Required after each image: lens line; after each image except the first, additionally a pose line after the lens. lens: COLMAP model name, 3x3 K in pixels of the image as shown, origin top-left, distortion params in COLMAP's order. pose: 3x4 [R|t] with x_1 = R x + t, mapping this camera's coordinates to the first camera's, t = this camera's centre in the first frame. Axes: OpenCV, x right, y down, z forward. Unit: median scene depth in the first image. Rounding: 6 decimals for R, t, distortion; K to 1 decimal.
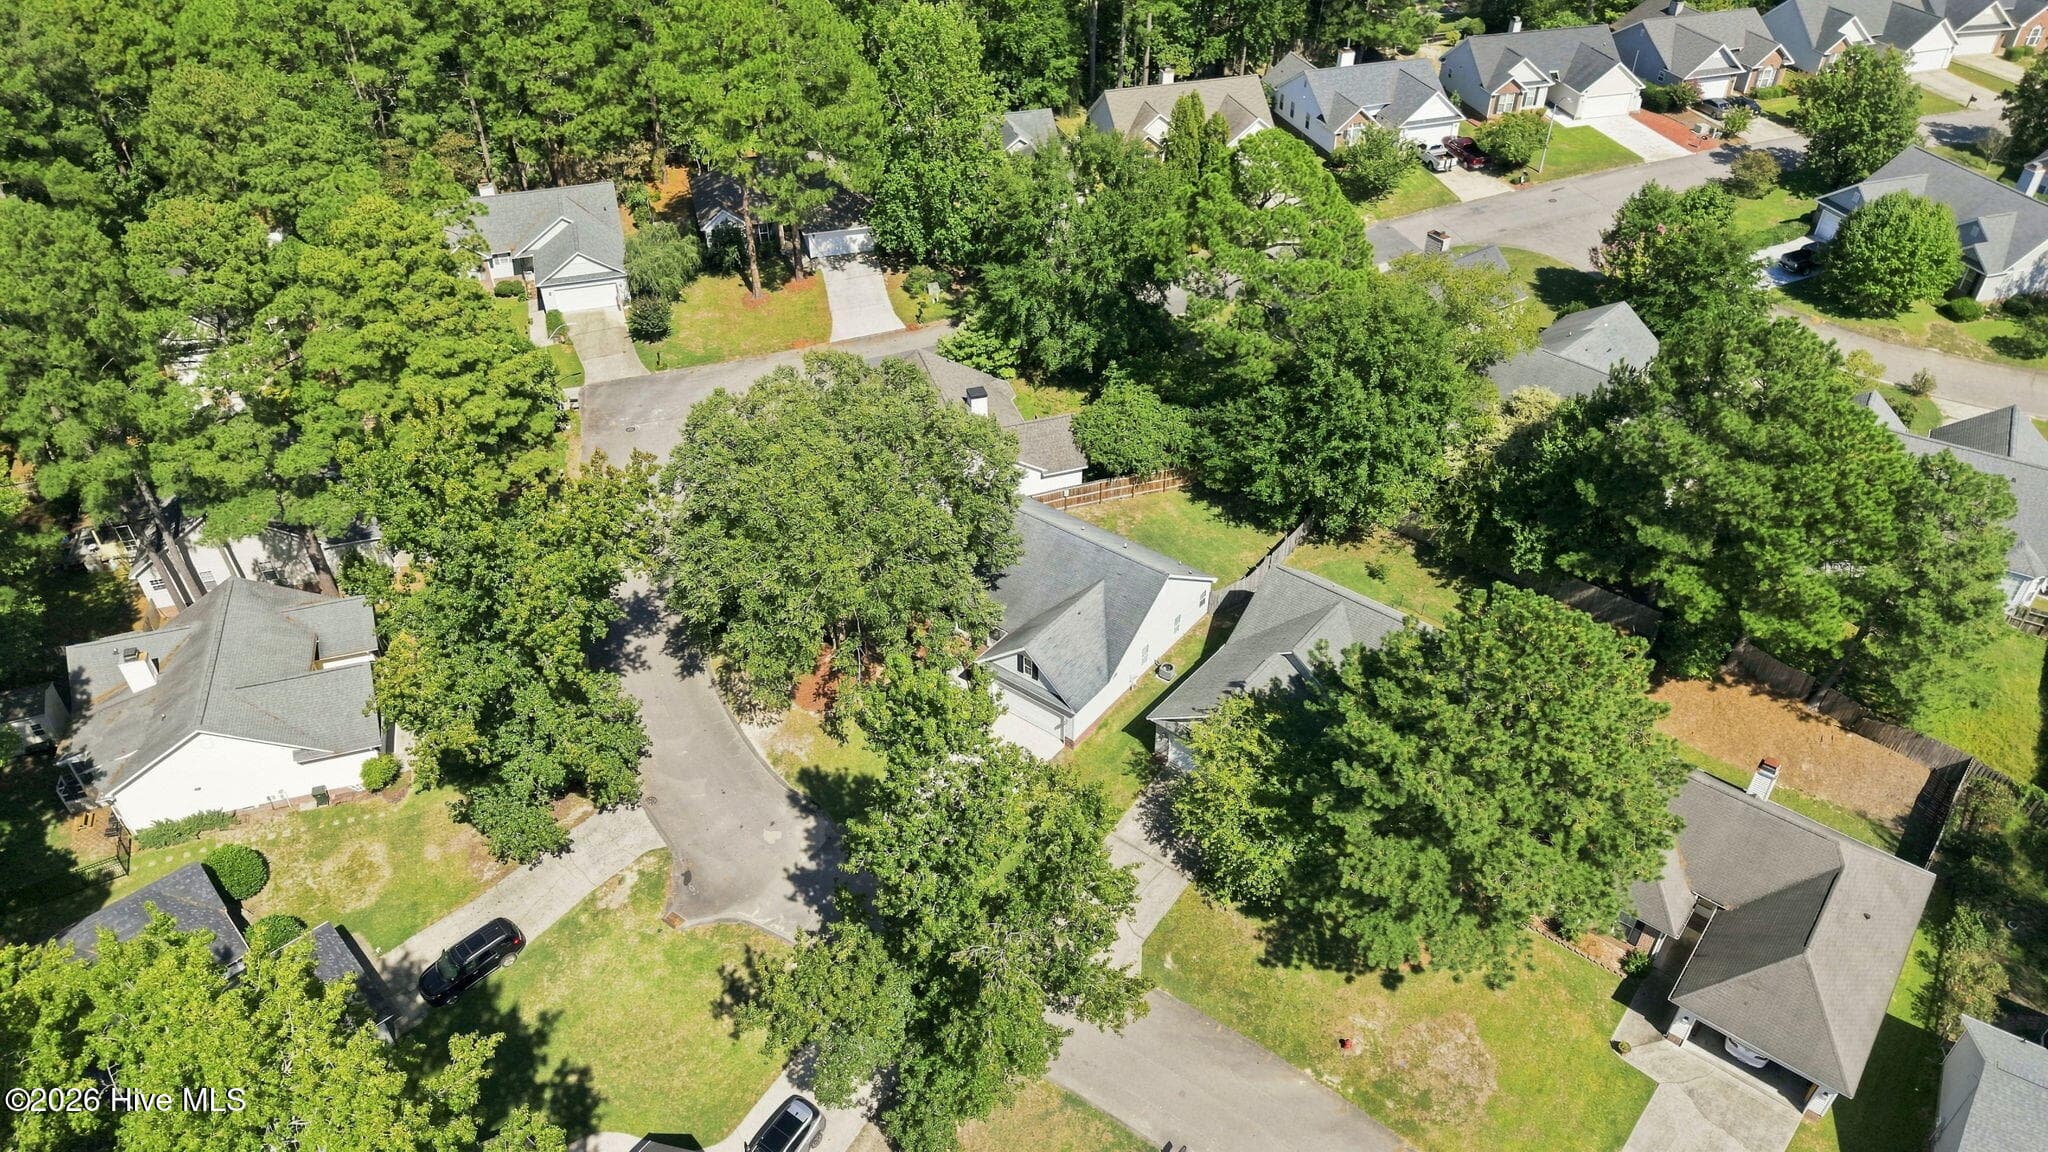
lens RADIAL K [[1396.9, 0, 1023.5], [0, 1396.9, 575.9], [0, 0, 1]] dist [0.001172, -0.002759]
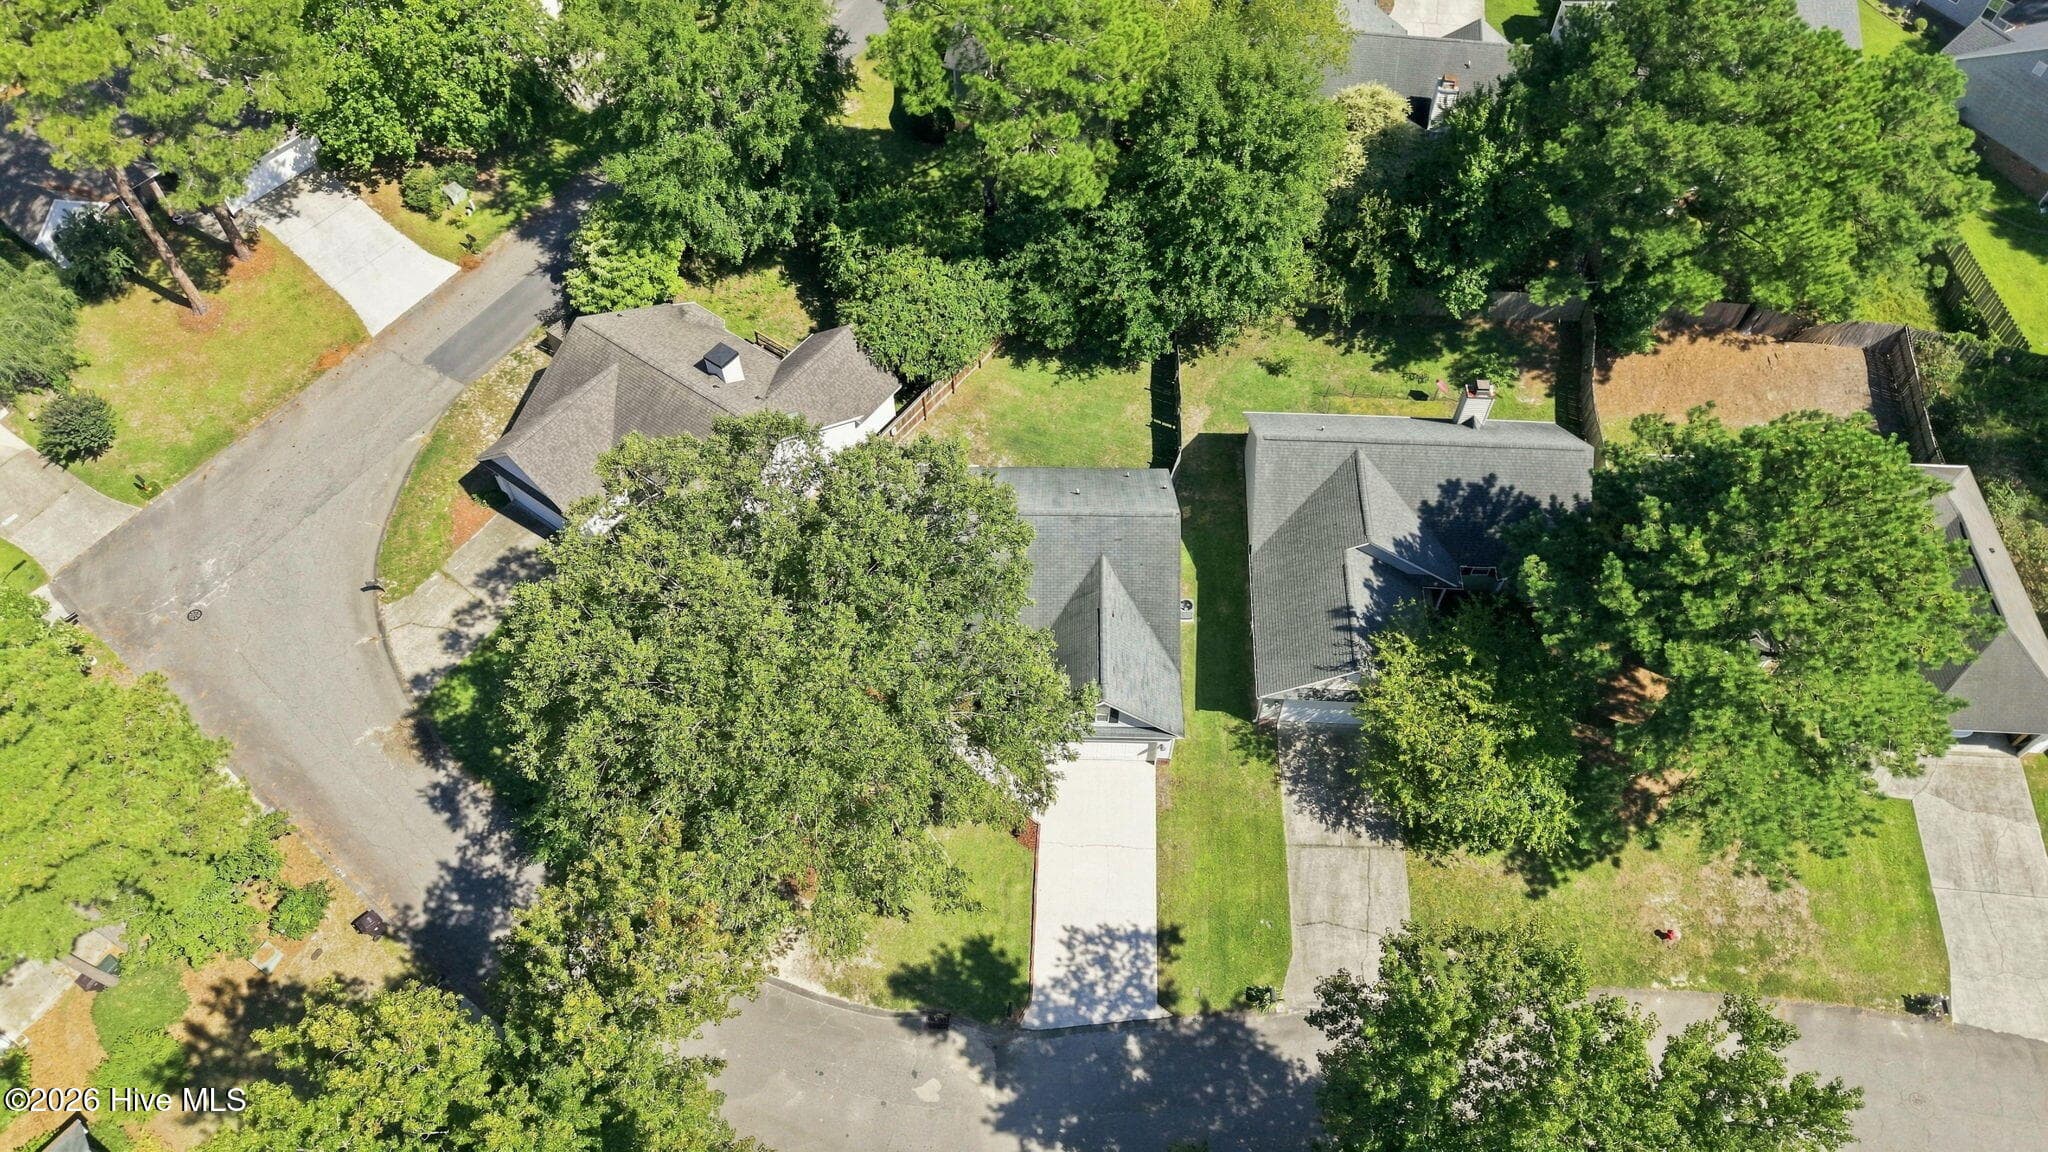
lens RADIAL K [[1396.9, 0, 1024.1], [0, 1396.9, 576.1], [0, 0, 1]] dist [0.001172, -0.002759]
pose [[0.802281, -0.481322, 0.353094, -0.218304], [0.358920, 0.861585, 0.358955, -0.239100], [-0.476993, -0.161250, 0.863988, 0.306479]]
